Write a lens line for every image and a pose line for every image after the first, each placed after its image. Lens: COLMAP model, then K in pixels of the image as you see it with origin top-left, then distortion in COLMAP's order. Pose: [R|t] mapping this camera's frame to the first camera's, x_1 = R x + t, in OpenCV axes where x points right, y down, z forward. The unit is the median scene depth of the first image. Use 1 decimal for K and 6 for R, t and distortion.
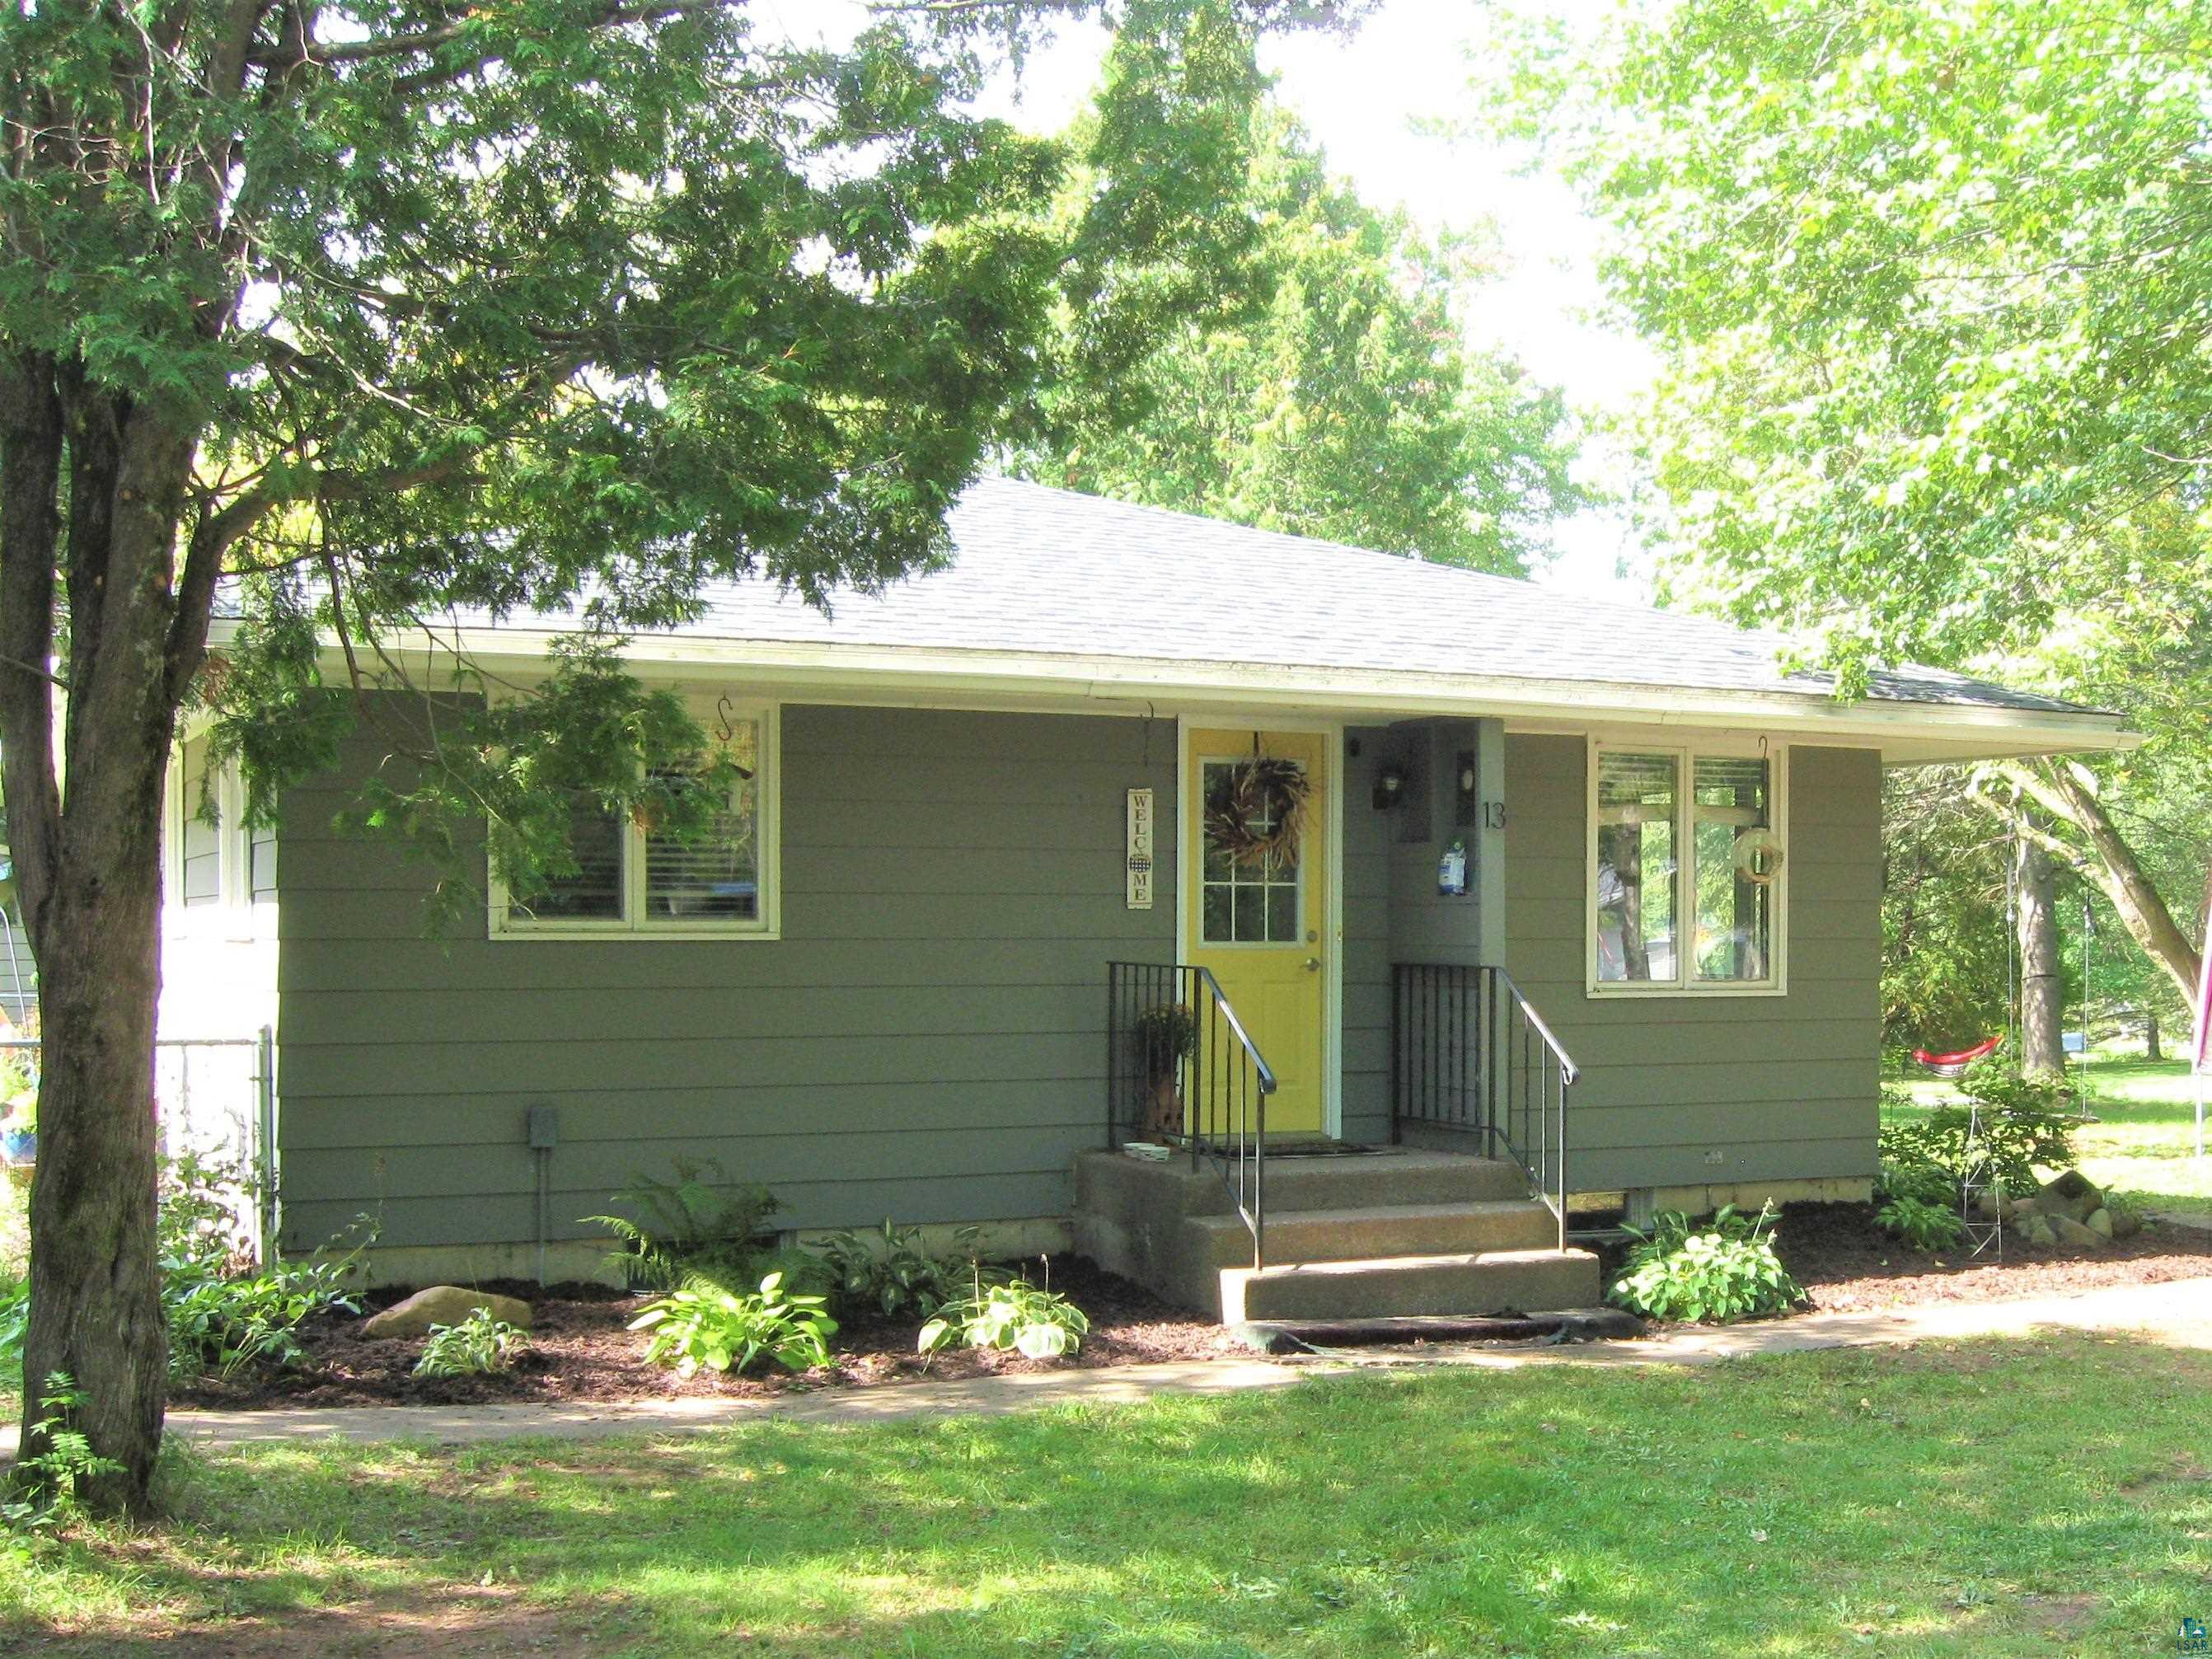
lens RADIAL K [[2265.5, 0, 1105.3], [0, 2265.5, 828.3], [0, 0, 1]] dist [0.023057, 0.000000]
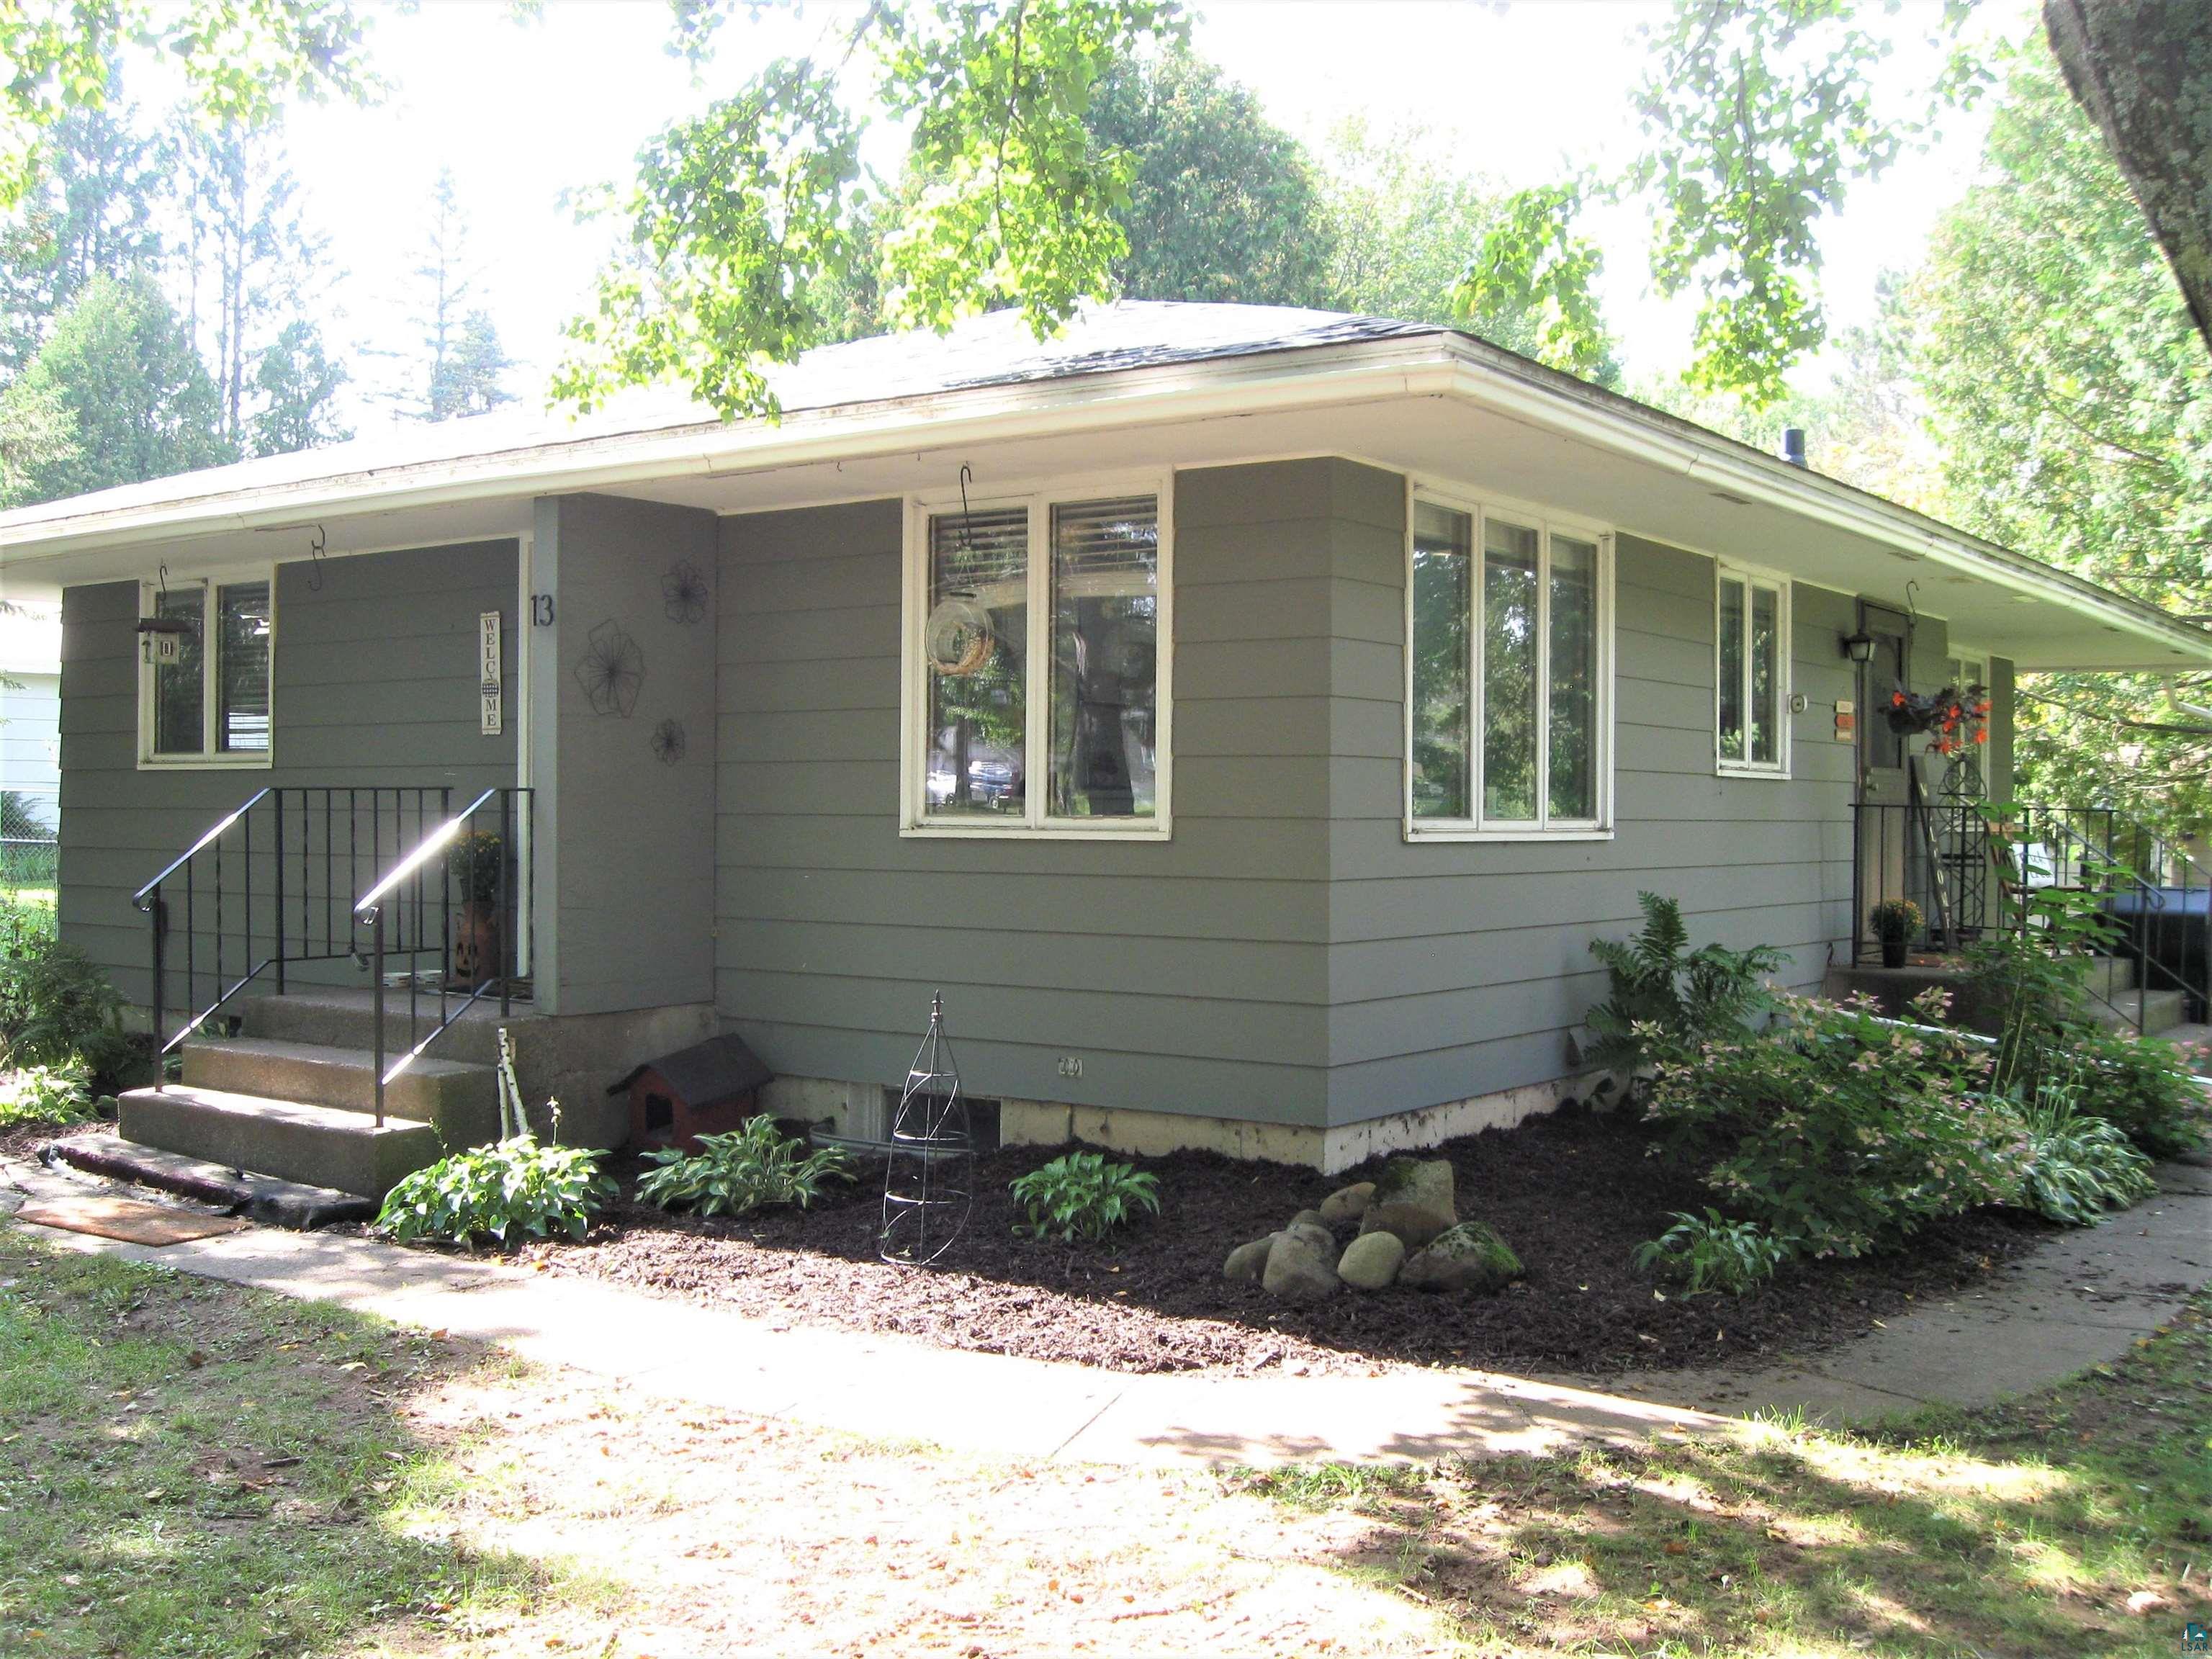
lens RADIAL K [[2265.5, 0, 1107.4], [0, 2265.5, 835.0], [0, 0, 1]] dist [0.023057, 0.000000]
pose [[0.469113, -0.018545, -0.882943, 1.018472], [-0.002823, 0.999743, -0.022498, 0.101376], [0.883134, 0.013046, 0.468940, 0.771348]]
